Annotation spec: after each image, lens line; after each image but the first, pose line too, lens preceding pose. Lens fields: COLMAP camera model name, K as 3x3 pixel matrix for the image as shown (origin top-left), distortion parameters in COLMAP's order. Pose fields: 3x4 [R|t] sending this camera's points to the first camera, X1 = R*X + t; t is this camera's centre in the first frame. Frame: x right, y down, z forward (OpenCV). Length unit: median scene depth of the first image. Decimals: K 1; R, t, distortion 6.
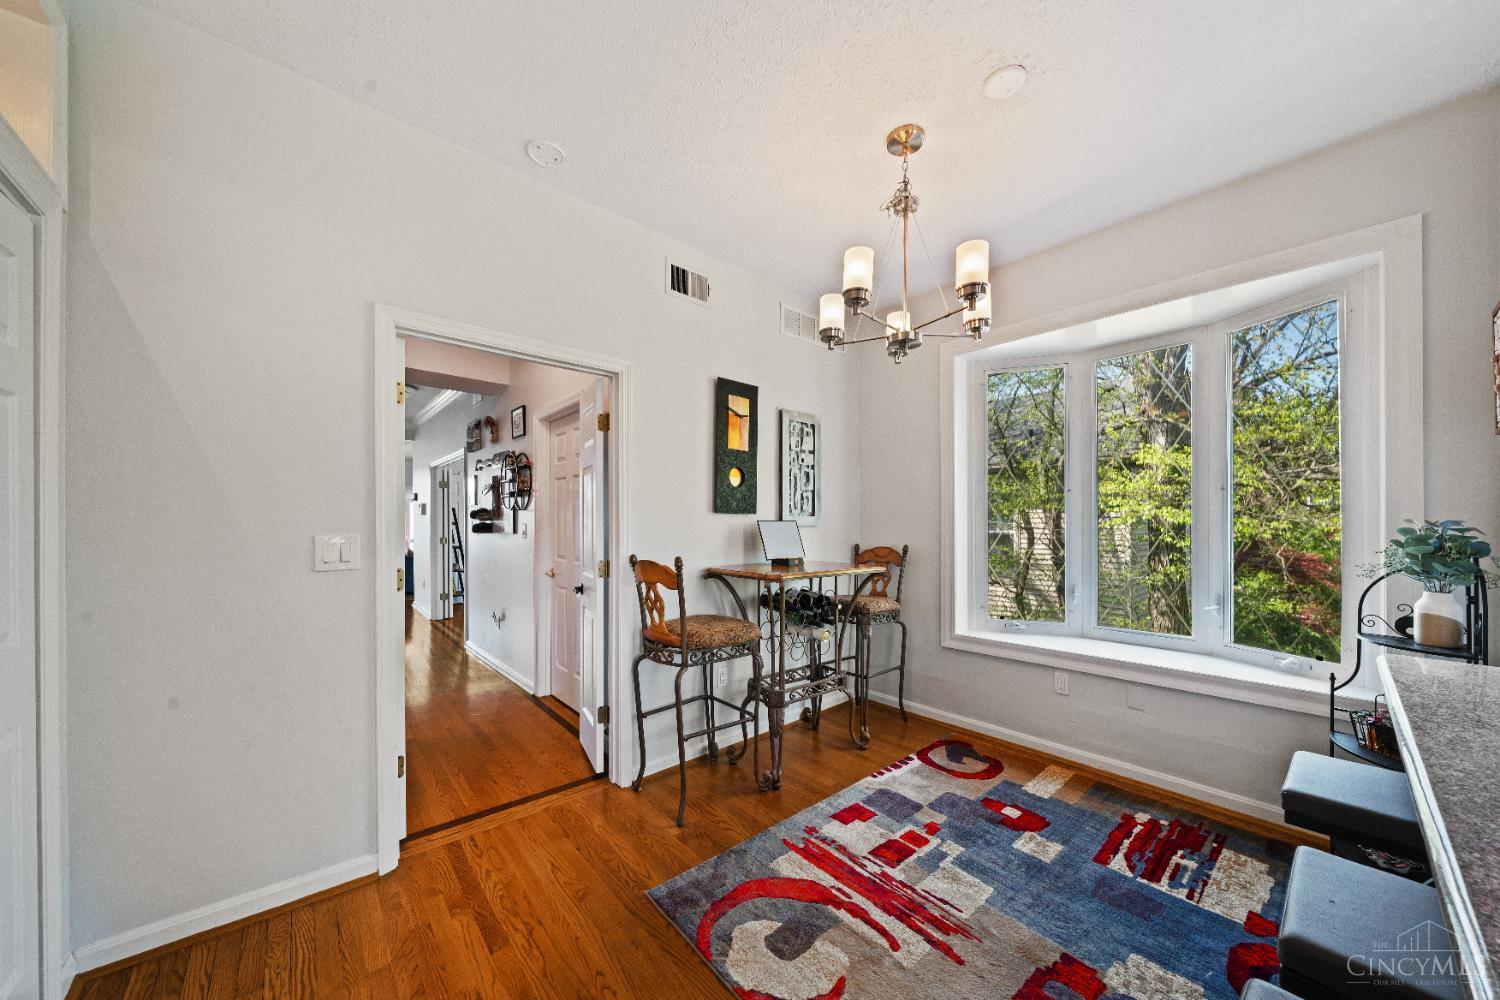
lens RADIAL K [[517.2, 0, 743.9], [0, 517.2, 517.2], [0, 0, 1]] dist [-0.005124, 0.000019]
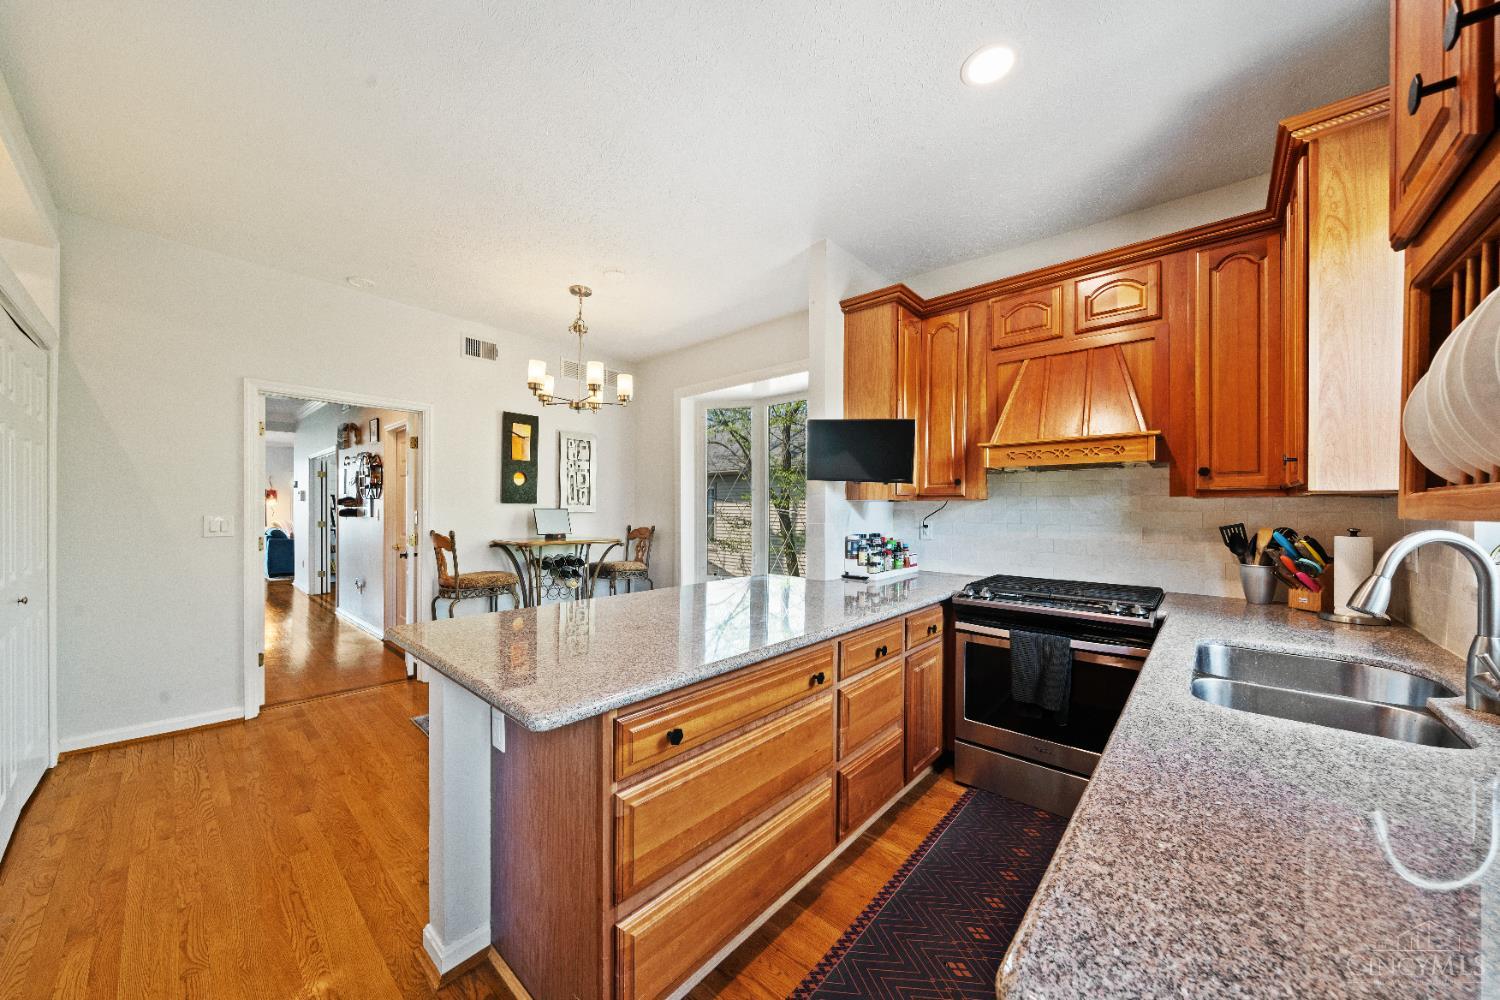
lens RADIAL K [[522.5, 0, 745.1], [0, 522.5, 506.8], [0, 0, 1]] dist [-0.007976, -0.000031]
pose [[0.991827, 0.006733, 0.127410, 0.424267], [-0.007299, 0.999965, 0.003970, -0.008184], [-0.127379, -0.004867, 0.991842, -0.541834]]
